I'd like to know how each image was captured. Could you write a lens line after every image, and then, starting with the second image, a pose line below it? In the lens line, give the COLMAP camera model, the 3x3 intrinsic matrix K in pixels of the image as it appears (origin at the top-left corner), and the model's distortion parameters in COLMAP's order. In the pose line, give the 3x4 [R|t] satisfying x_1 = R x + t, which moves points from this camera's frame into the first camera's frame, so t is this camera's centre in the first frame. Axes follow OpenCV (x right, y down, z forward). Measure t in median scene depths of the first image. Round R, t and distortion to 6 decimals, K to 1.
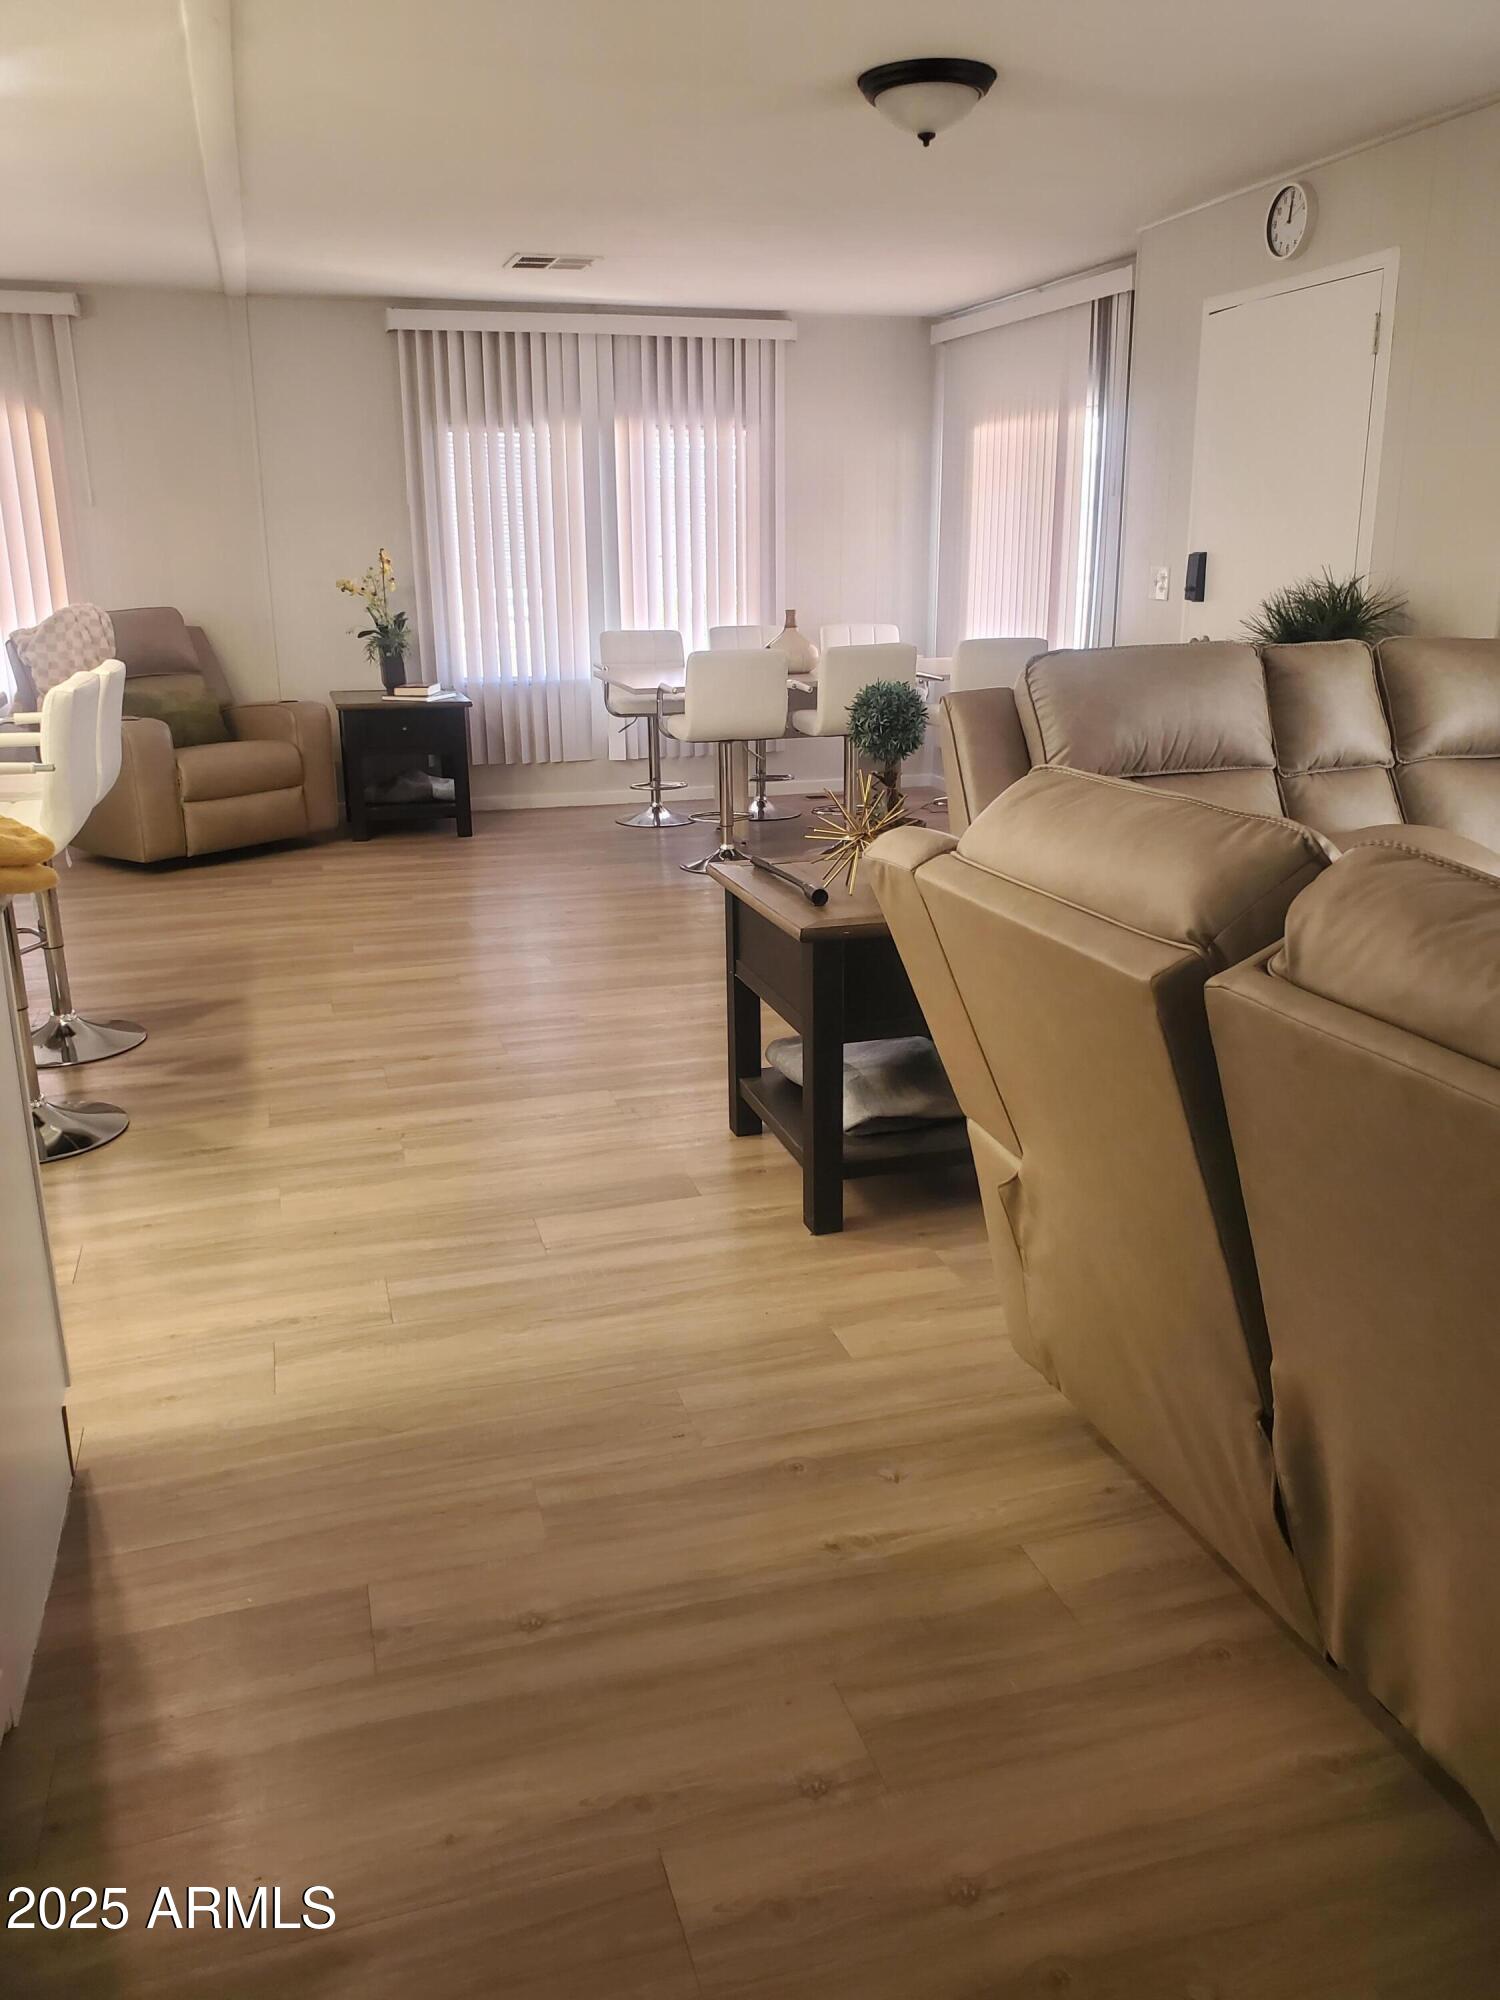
lens RADIAL K [[1542.0, 0, 747.9], [0, 1542.0, 997.9], [0, 0, 1]] dist [0.009110, 0.002304]
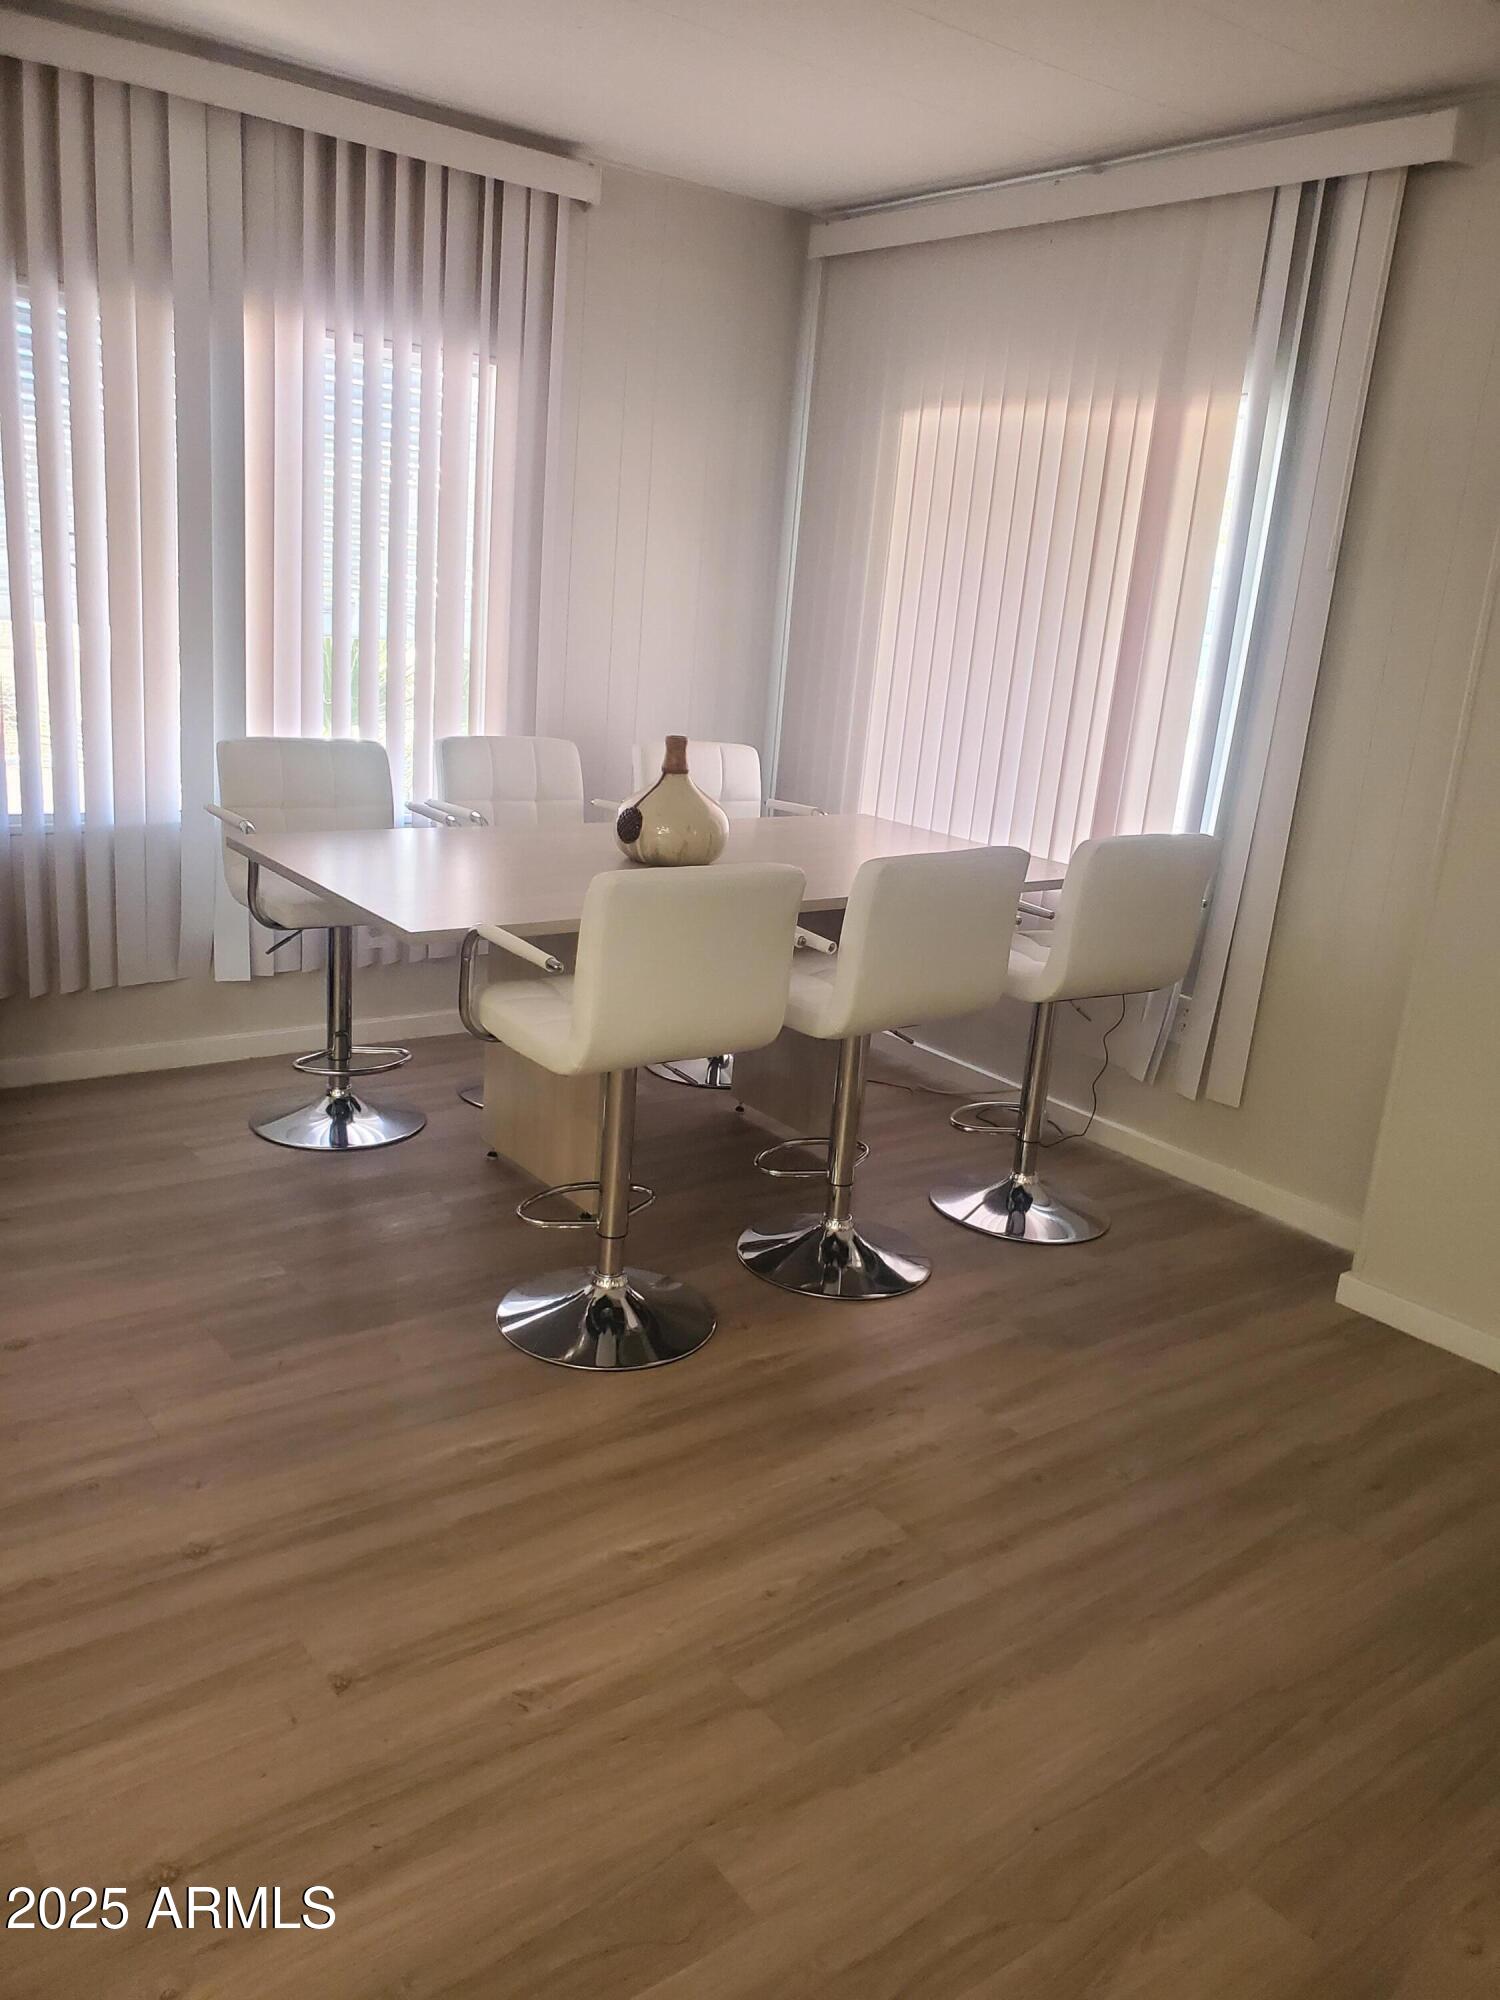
lens RADIAL K [[1542.0, 0, 749.5], [0, 1542.0, 1008.4], [0, 0, 1]] dist [0.009110, 0.002304]
pose [[0.936303, -0.009912, 0.351053, -0.109000], [0.009887, 0.999949, 0.001863, -0.151440], [-0.351053, 0.001727, 0.936354, 0.489554]]
